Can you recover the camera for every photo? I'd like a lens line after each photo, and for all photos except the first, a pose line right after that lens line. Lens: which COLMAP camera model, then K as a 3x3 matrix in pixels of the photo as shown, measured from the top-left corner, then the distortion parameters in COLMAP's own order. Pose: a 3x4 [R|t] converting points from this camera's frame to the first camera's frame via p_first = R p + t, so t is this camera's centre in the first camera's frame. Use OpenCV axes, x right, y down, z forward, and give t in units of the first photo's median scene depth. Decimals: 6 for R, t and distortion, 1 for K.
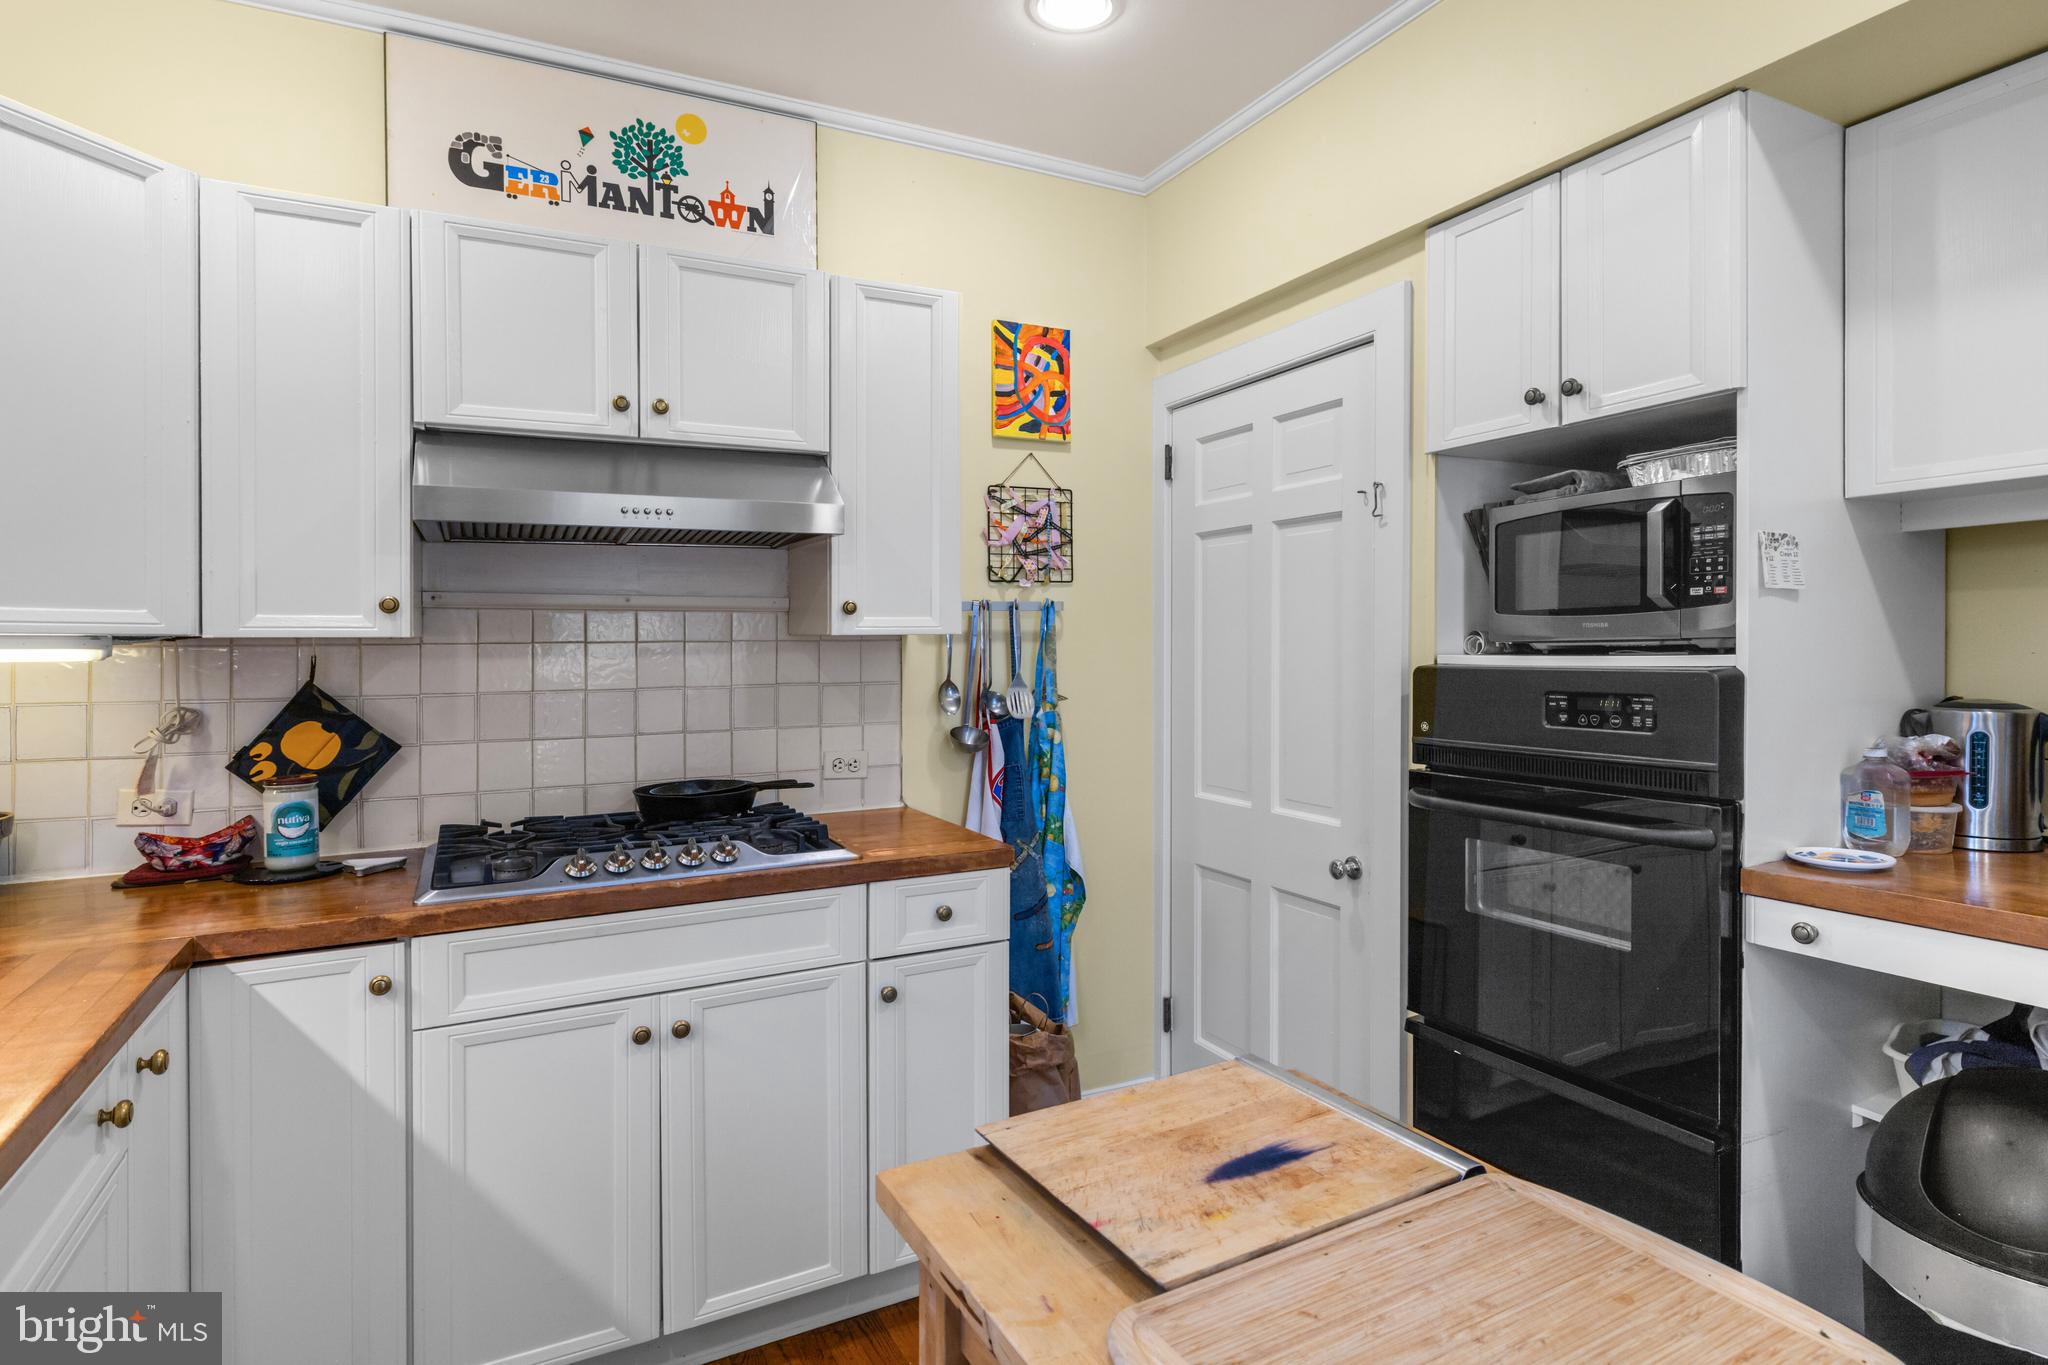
lens RADIAL K [[1067.2, 0, 1024.0], [0, 1067.2, 682.5], [0, 0, 1]] dist [0.001831, -0.000190]
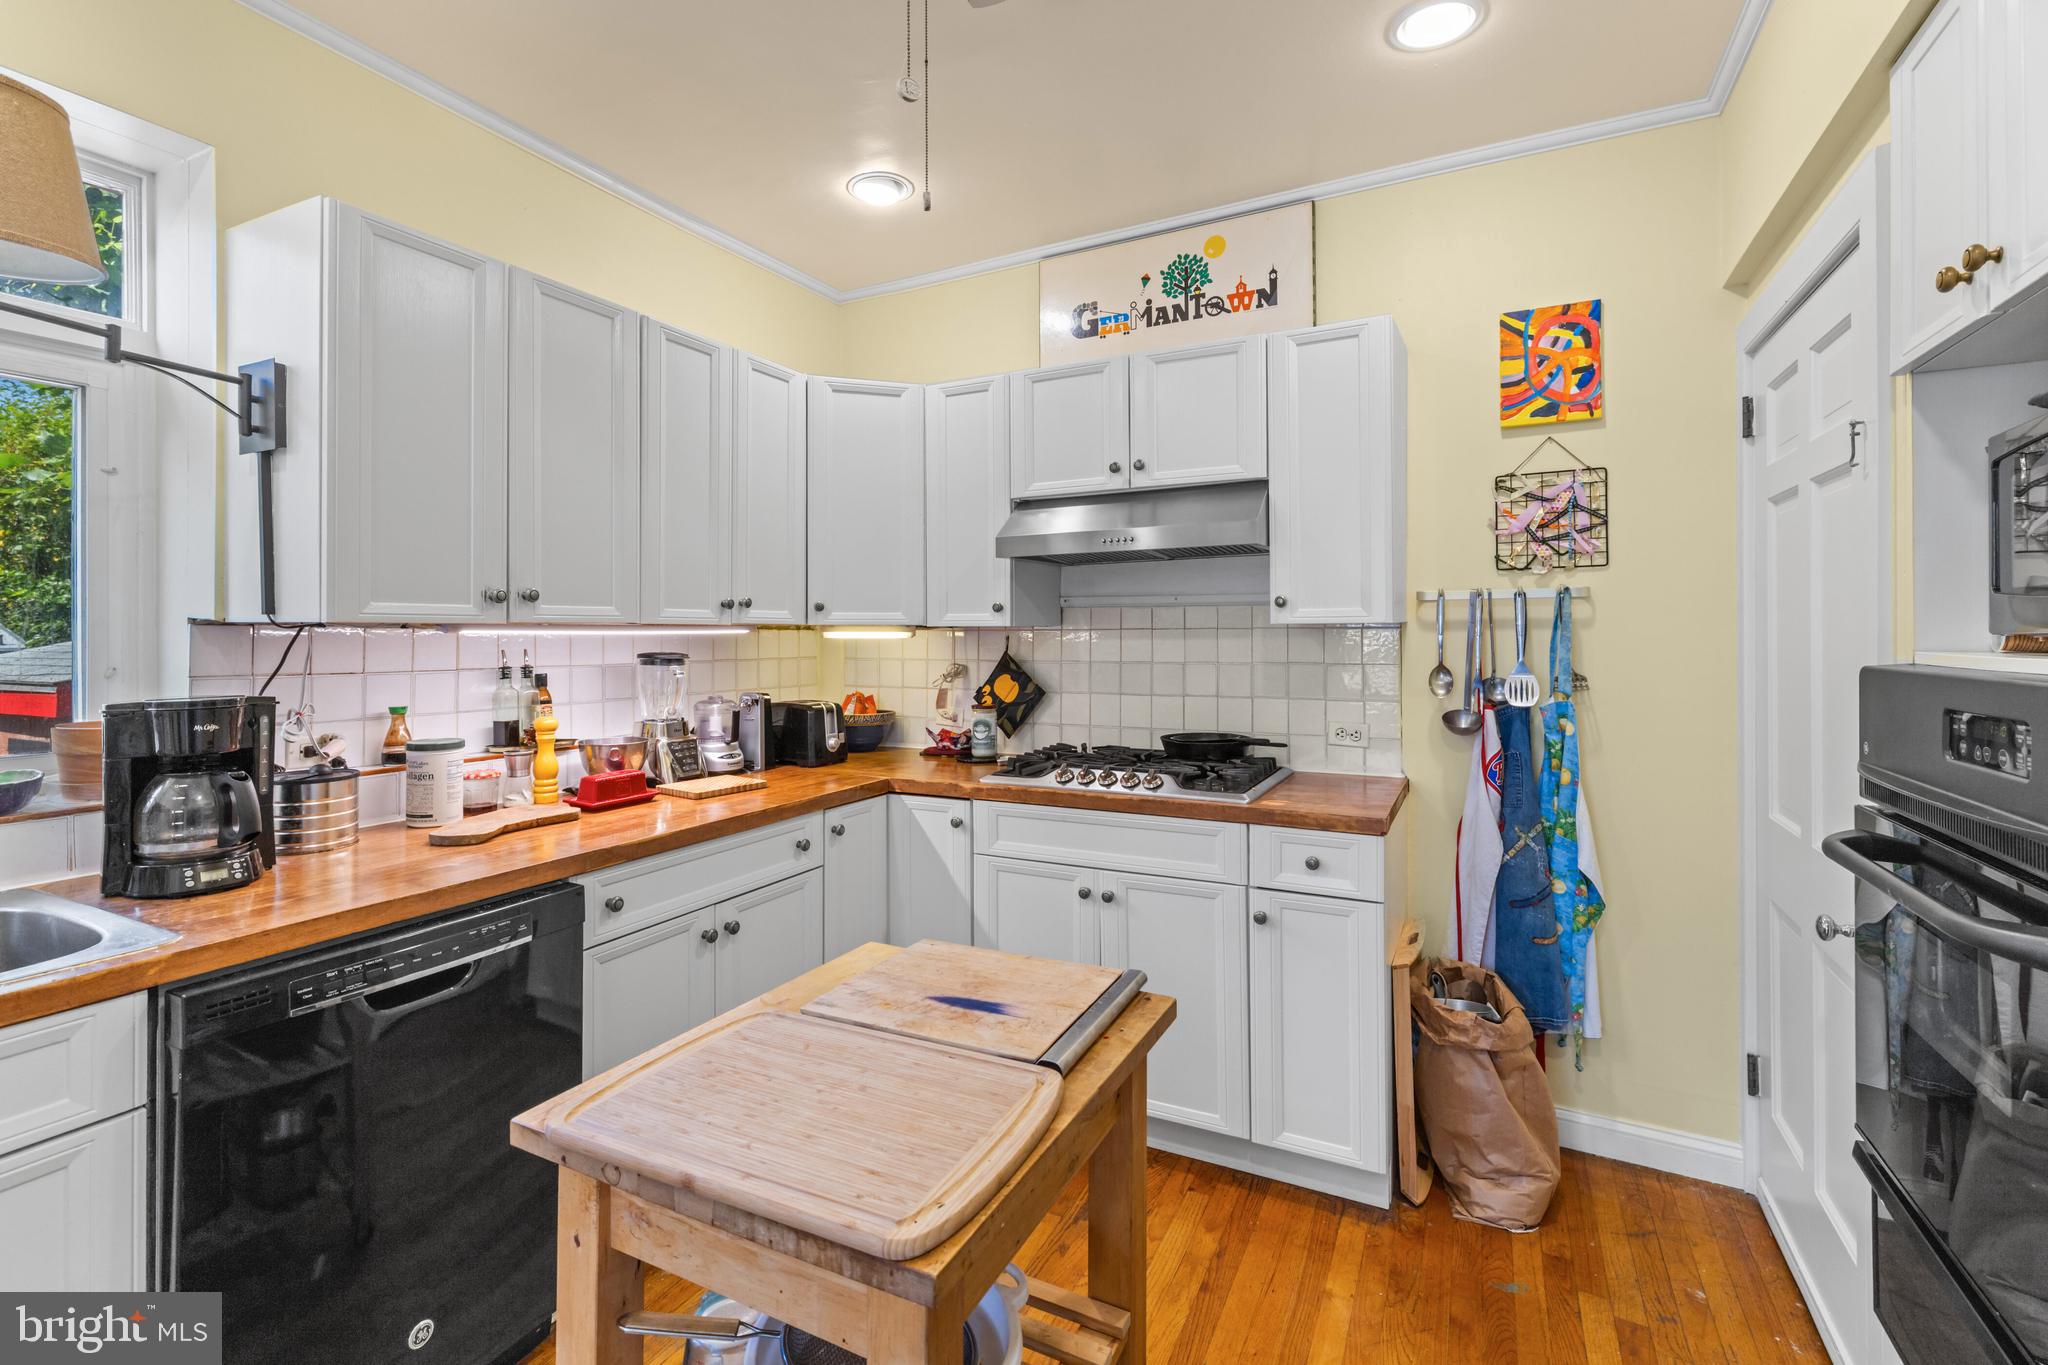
lens RADIAL K [[925.4, 0, 1019.3], [0, 925.4, 654.8], [0, 0, 1]] dist [0.000850, -0.000126]
pose [[0.575108, 0.026714, -0.817641, 0.493431], [-0.030415, 0.999474, 0.011262, -0.011223], [0.817512, 0.018391, 0.575618, 0.134384]]
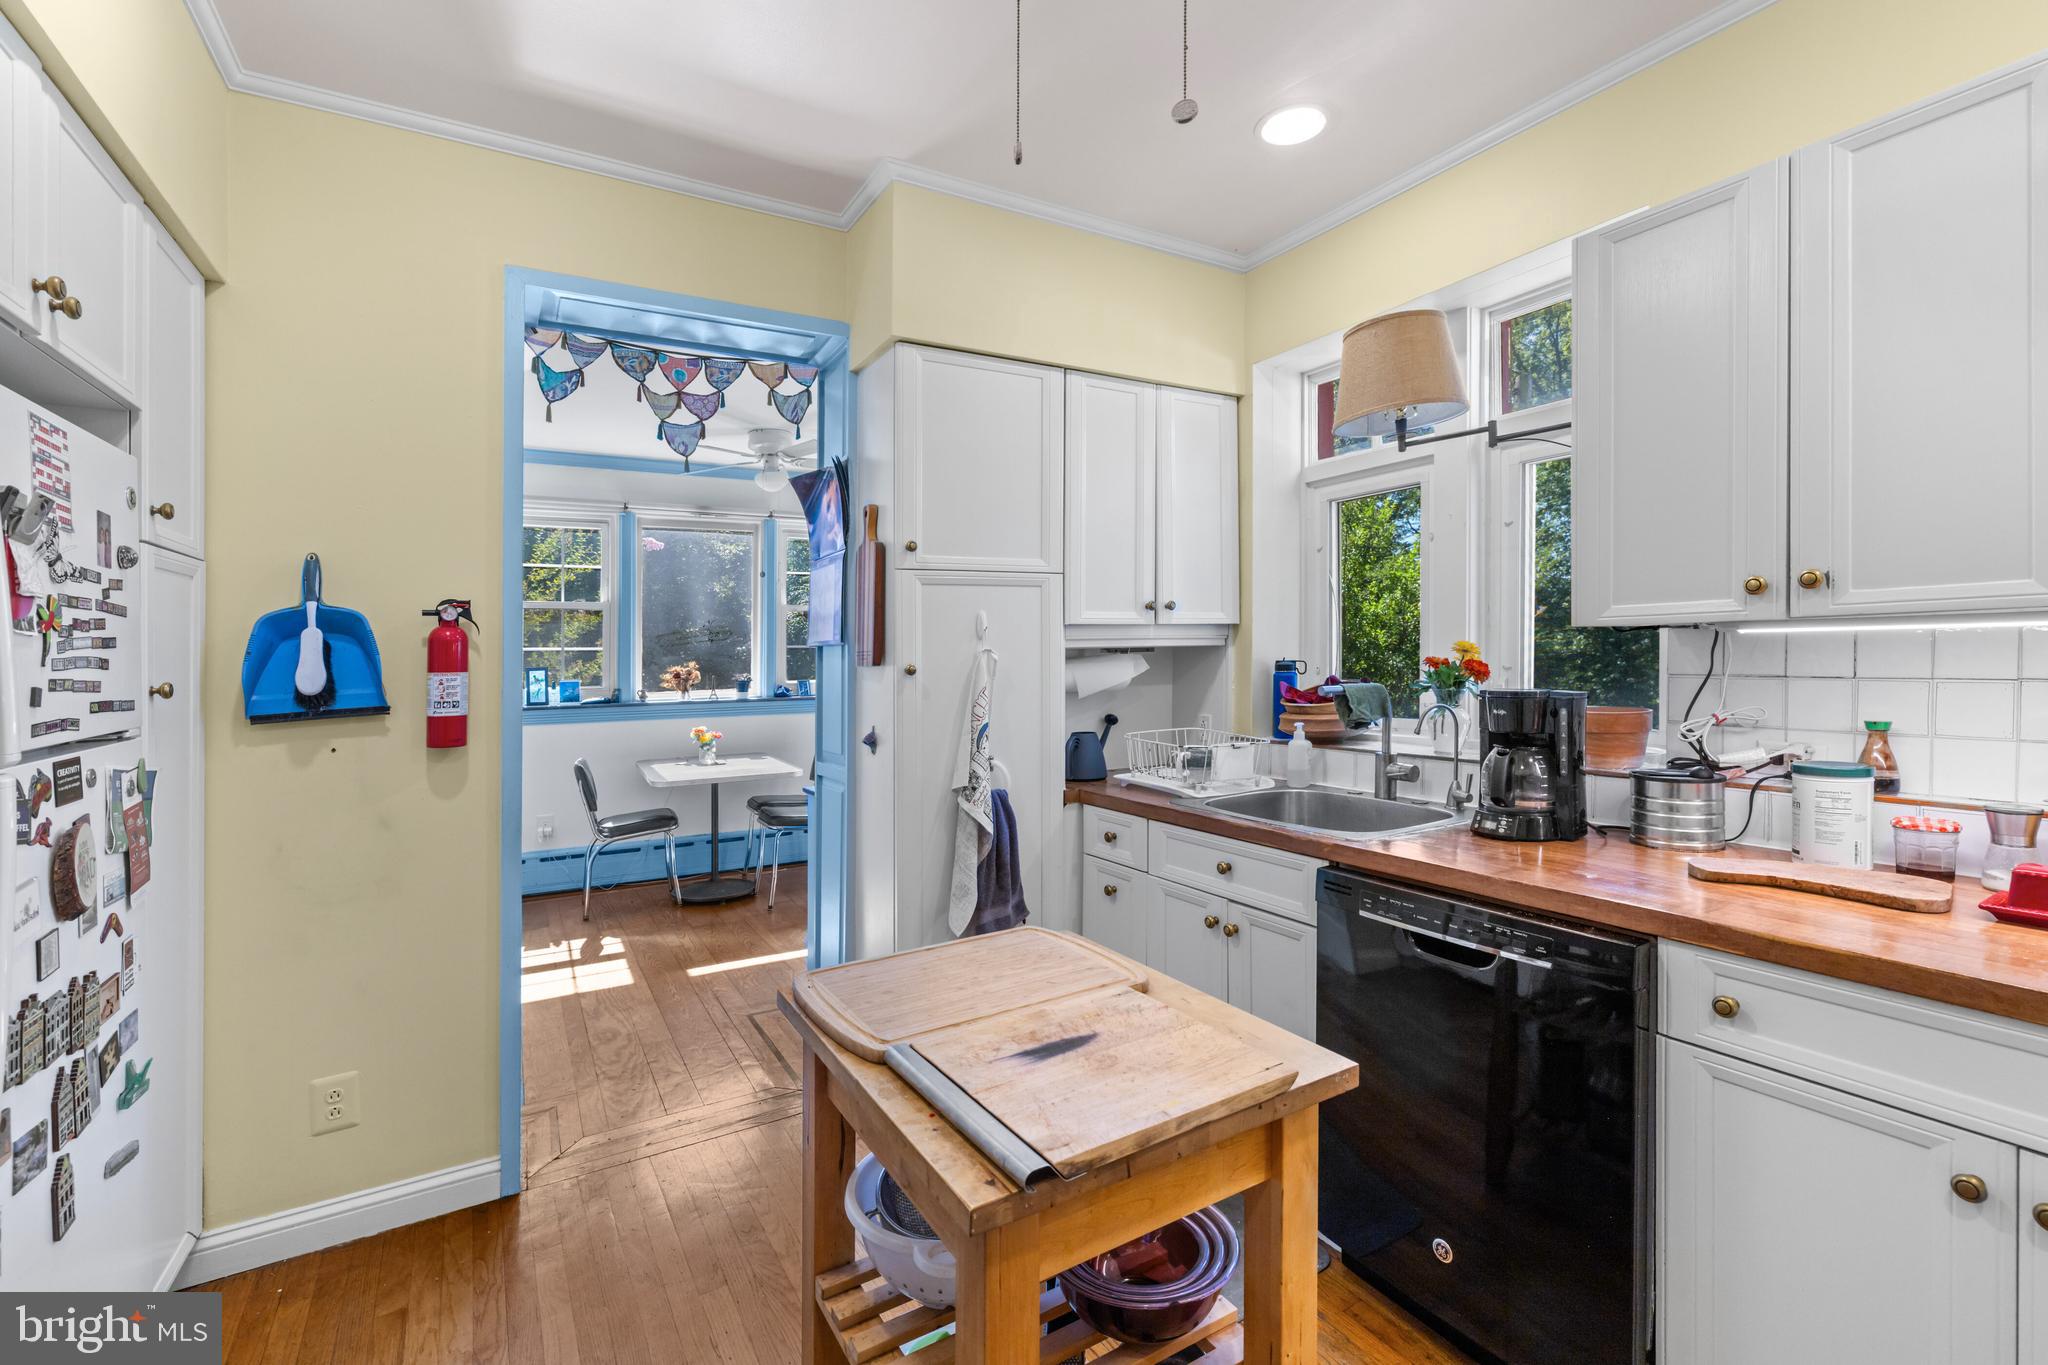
lens RADIAL K [[889.0, 0, 1011.9], [0, 889.0, 646.3], [0, 0, 1]] dist [0.002355, 0.000017]
pose [[-0.998589, 0.029906, -0.043892, 0.121549], [0.028942, 0.999329, 0.022425, -0.026080], [0.044533, 0.021123, -0.998785, 0.820833]]
